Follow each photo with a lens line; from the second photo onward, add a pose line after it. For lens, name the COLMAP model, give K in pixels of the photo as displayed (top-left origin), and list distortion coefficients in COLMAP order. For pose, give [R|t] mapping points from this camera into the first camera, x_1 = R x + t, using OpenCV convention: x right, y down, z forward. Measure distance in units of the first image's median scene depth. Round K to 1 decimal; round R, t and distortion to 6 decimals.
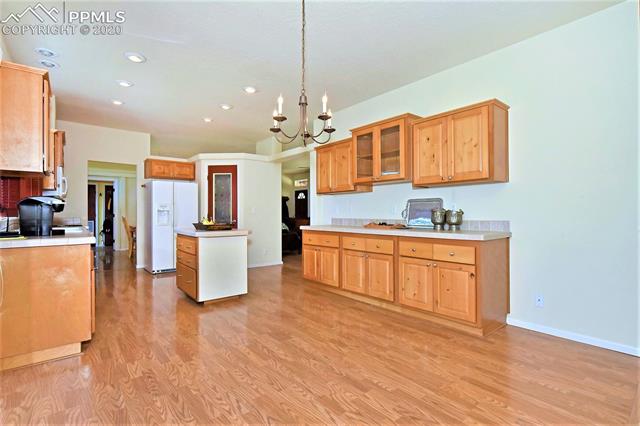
lens RADIAL K [[302.7, 0, 320.0], [0, 302.7, 213.0], [0, 0, 1]] dist [-0.001838, -0.000131]
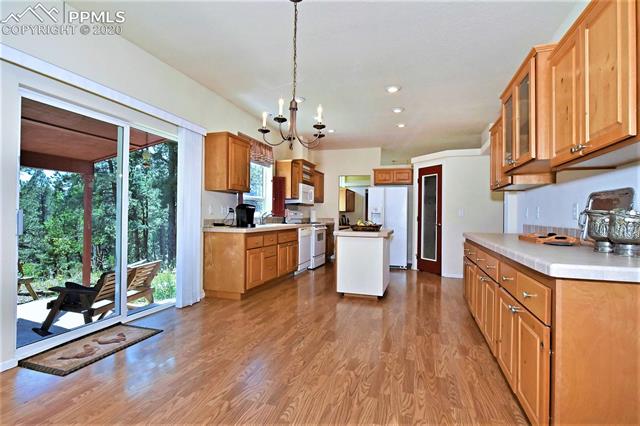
lens RADIAL K [[302.7, 0, 320.0], [0, 302.7, 213.0], [0, 0, 1]] dist [-0.001838, -0.000131]
pose [[0.538528, 0.002152, -0.842605, 0.711708], [-0.011626, 0.999921, -0.004877, -0.000006], [0.842527, 0.012423, 0.538510, 0.428357]]
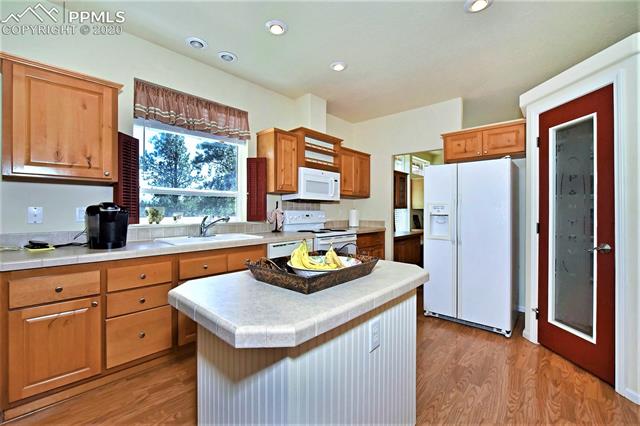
lens RADIAL K [[270.4, 0, 317.2], [0, 270.4, 209.4], [0, 0, 1]] dist [-0.003218, -0.000269]
pose [[0.142773, -0.001940, -0.989754, -0.054048], [-0.001824, 0.999996, -0.002224, -0.035285], [0.989754, 0.002122, 0.142769, 1.453201]]
